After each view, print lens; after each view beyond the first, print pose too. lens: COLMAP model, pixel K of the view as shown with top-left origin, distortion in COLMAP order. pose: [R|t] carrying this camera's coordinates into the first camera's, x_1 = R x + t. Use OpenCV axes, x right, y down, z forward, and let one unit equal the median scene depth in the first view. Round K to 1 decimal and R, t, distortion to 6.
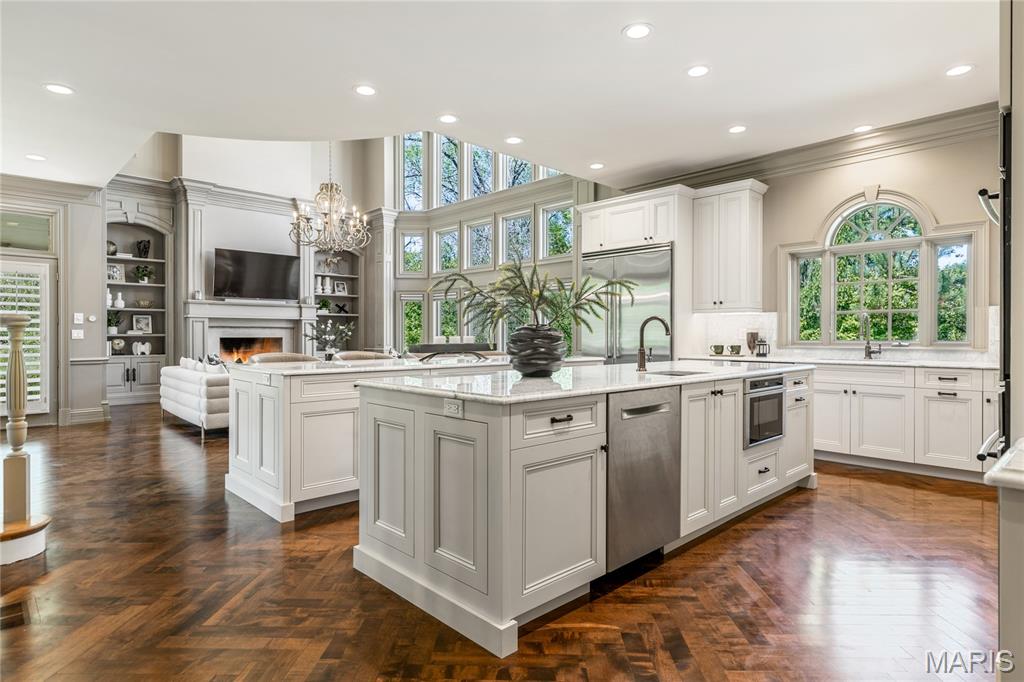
lens RADIAL K [[556.0, 0, 513.7], [0, 556.0, 338.9], [0, 0, 1]] dist [0.006992, -0.001795]
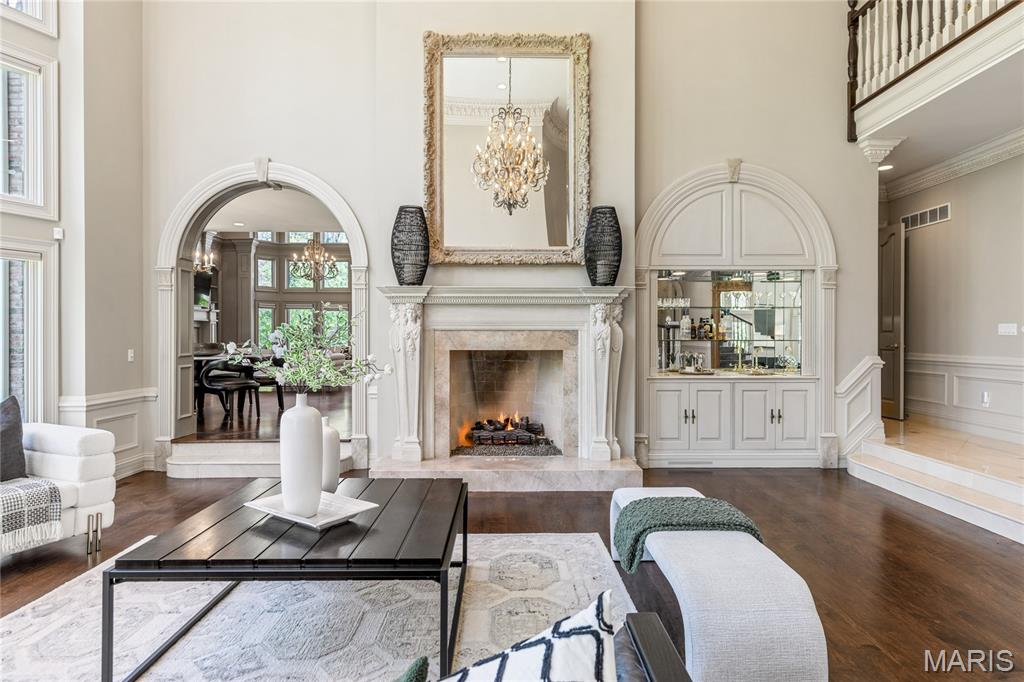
lens RADIAL K [[556.0, 0, 516.1], [0, 556.0, 338.1], [0, 0, 1]] dist [0.006992, -0.001795]
pose [[0.683905, -0.001791, 0.729569, -1.439619], [0.004606, 0.999988, -0.001862, 0.017266], [-0.729556, 0.004634, 0.683905, -0.691674]]
